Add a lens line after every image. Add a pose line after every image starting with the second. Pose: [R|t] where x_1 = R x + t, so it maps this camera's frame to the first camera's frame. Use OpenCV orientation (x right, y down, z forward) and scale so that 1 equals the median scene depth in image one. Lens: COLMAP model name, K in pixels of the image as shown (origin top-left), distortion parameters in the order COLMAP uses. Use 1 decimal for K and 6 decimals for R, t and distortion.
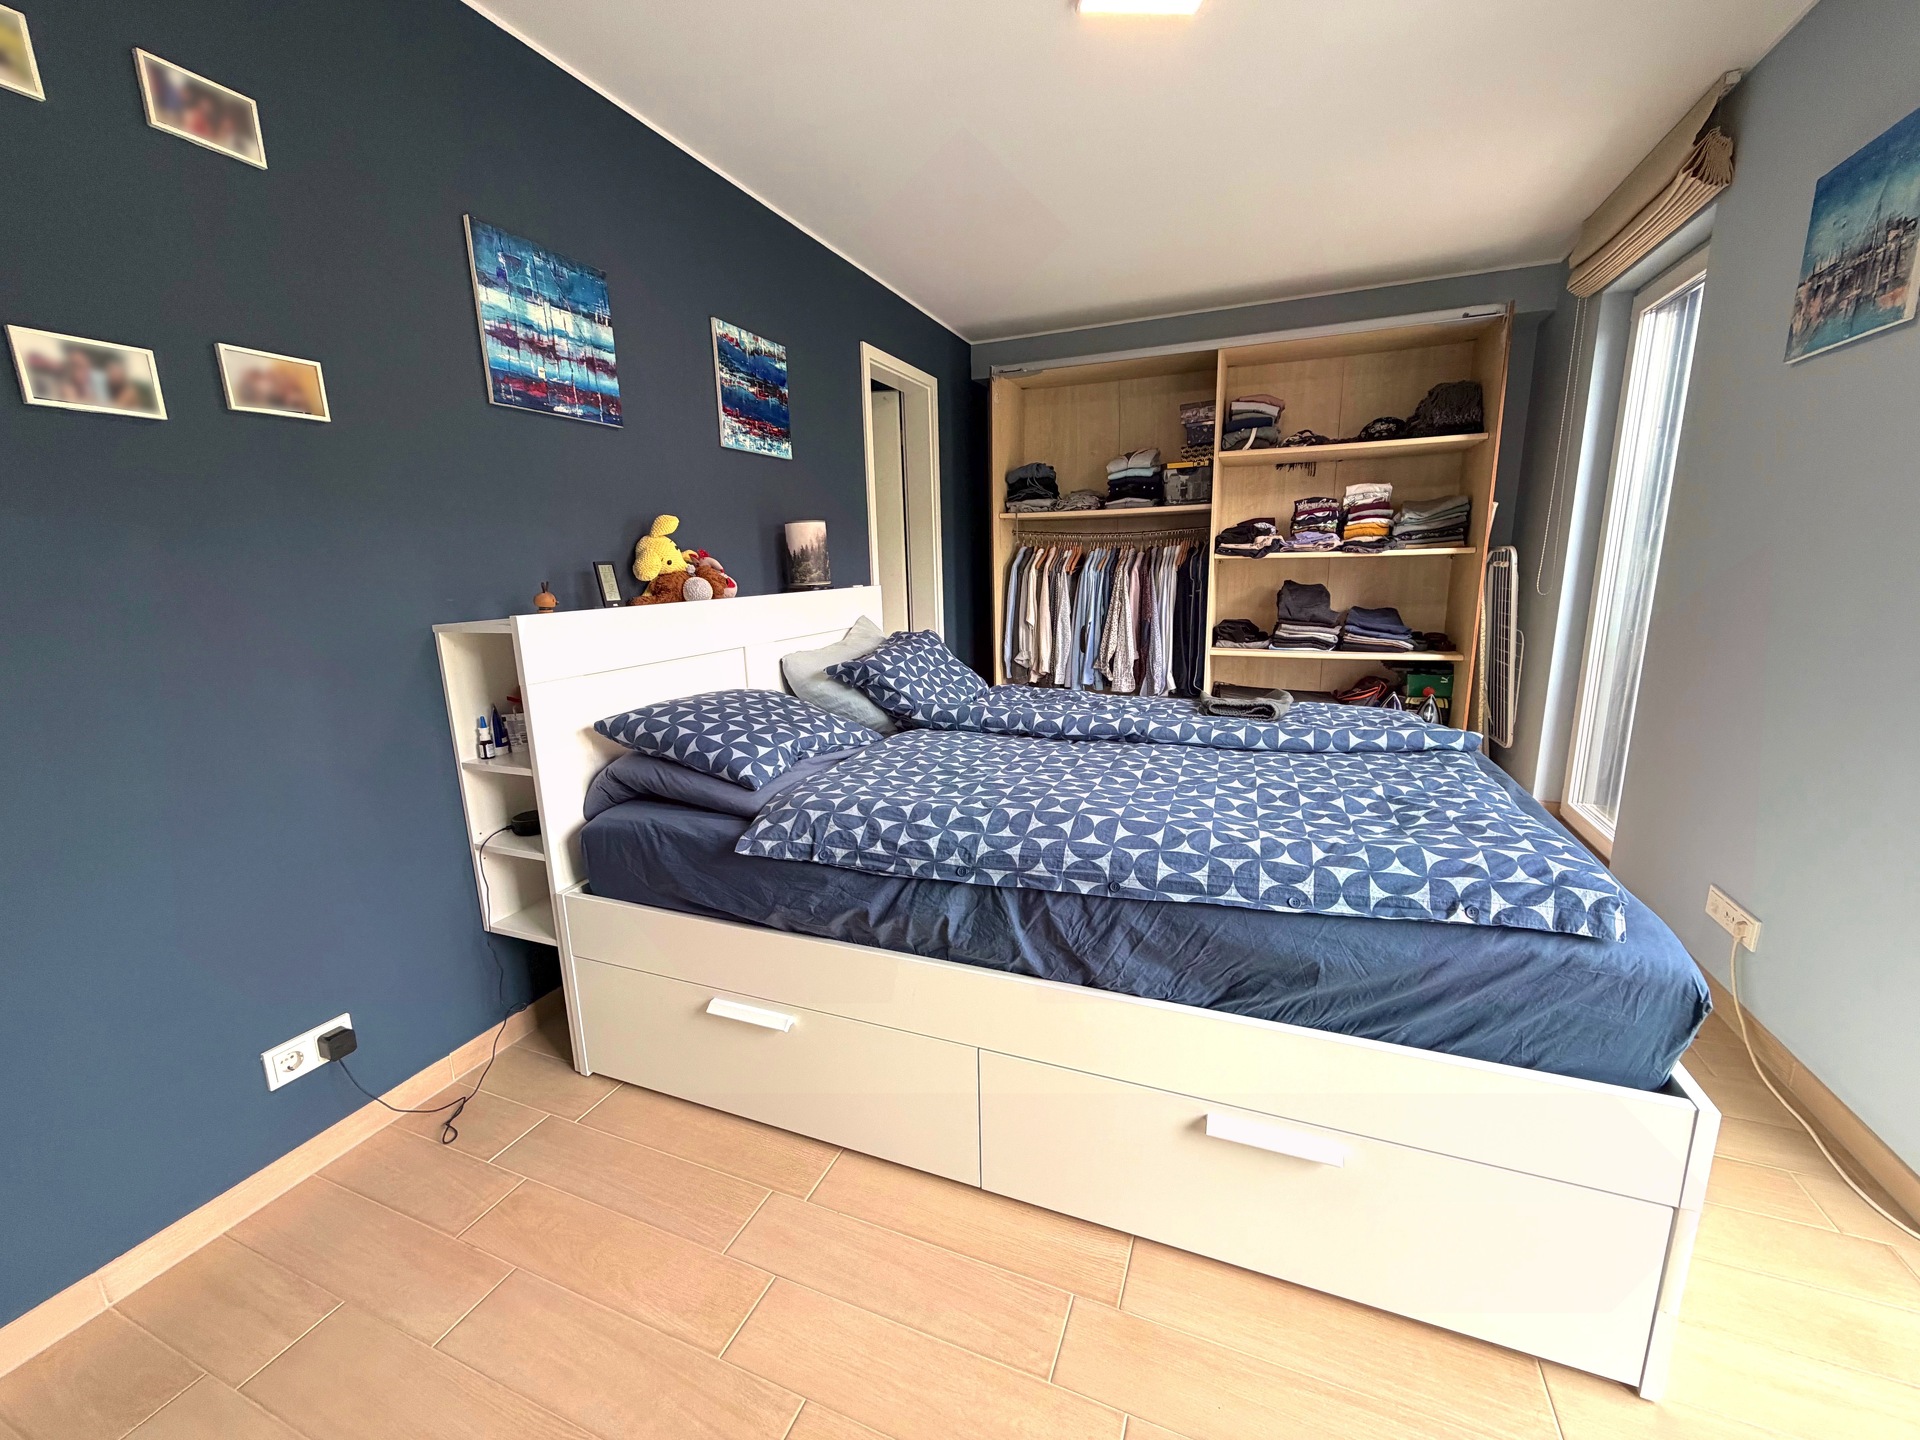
lens RADIAL K [[761.3, 0, 956.4], [0, 761.3, 719.2], [0, 0, 1]] dist [-0.001125, 0.000071]
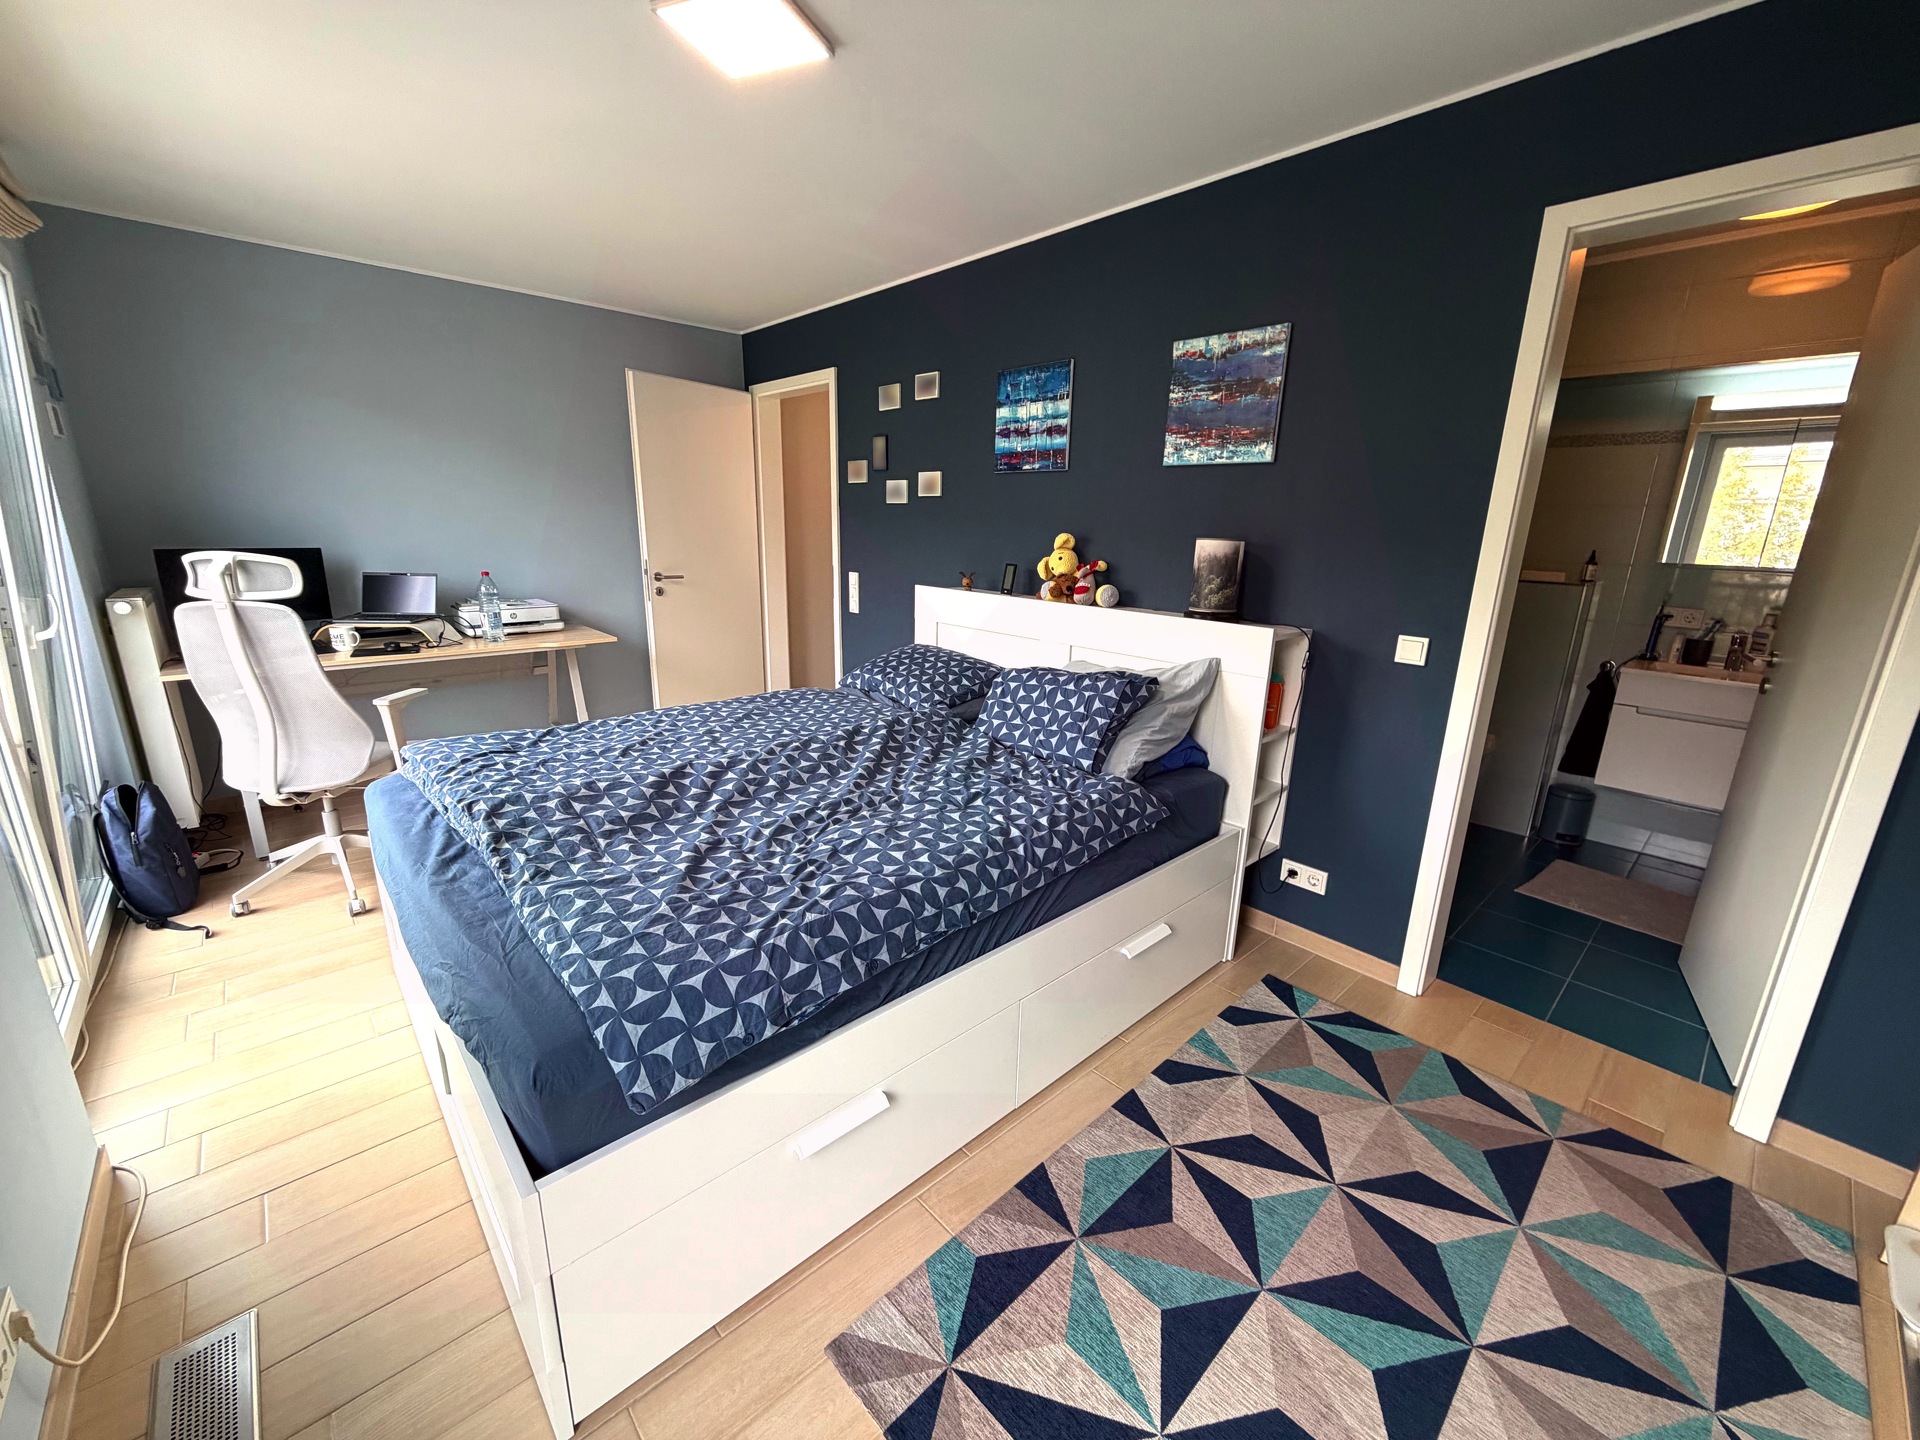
lens RADIAL K [[761.3, 0, 956.4], [0, 761.3, 719.2], [0, 0, 1]] dist [-0.001125, 0.000071]
pose [[-0.424761, 0.245885, -0.871274, 0.981260], [-0.196400, 0.914460, 0.353822, -0.424743], [0.883745, 0.321408, -0.340135, 1.460788]]
